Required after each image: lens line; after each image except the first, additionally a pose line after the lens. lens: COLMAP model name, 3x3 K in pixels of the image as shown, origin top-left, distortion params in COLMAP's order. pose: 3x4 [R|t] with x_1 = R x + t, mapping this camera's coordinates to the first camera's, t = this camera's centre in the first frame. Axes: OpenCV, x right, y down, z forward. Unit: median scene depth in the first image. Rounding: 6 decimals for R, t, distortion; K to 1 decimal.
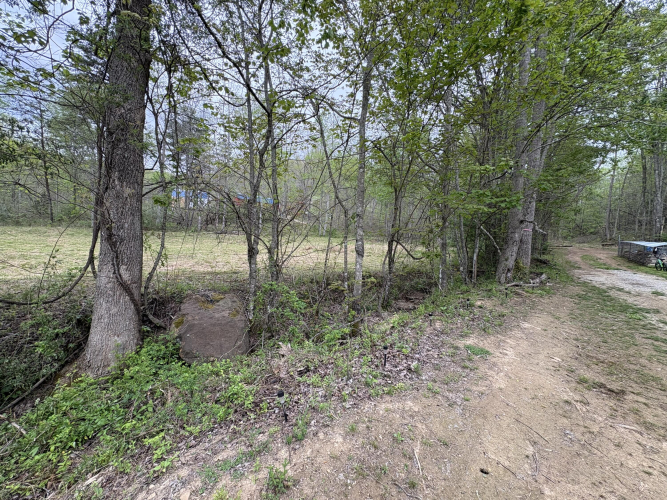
lens RADIAL K [[264.9, 0, 333.1], [0, 264.9, 245.8], [0, 0, 1]] dist [0.000776, -0.000135]
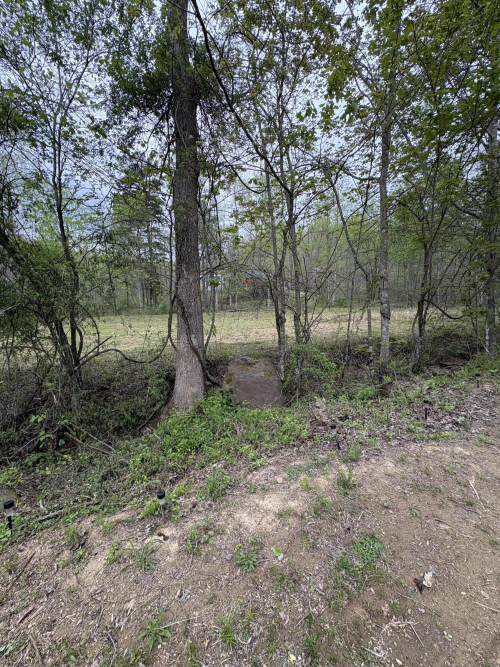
lens RADIAL K [[264.9, 0, 248.2], [0, 264.9, 331.6], [0, 0, 1]] dist [0.000776, -0.000135]
pose [[0.940776, -0.048286, -0.335572, -0.064927], [0.063160, 0.997439, 0.033545, 0.025631], [0.333093, -0.052754, 0.941417, -0.126574]]
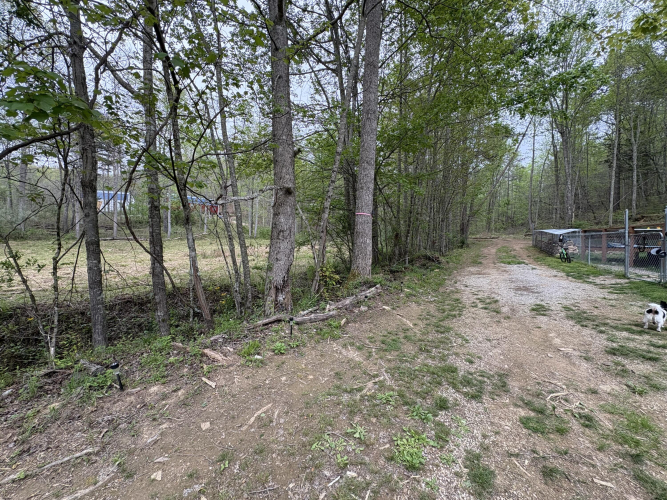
lens RADIAL K [[264.9, 0, 332.6], [0, 264.9, 251.6], [0, 0, 1]] dist [0.000776, -0.000135]
pose [[0.988943, -0.050162, 0.139558, 1.306357], [0.047753, 0.998648, 0.020556, 0.028071], [-0.140400, -0.013664, 0.990001, 0.907011]]
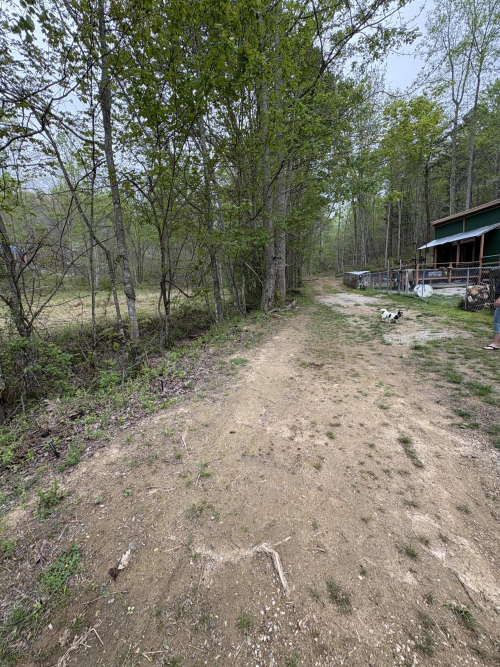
lens RADIAL K [[264.9, 0, 250.3], [0, 264.9, 331.8], [0, 0, 1]] dist [0.000776, -0.000135]
pose [[0.883521, -0.162605, 0.439261, 0.051354], [0.097760, 0.981171, 0.166575, 0.044052], [-0.458076, -0.104230, 0.882781, -0.088203]]
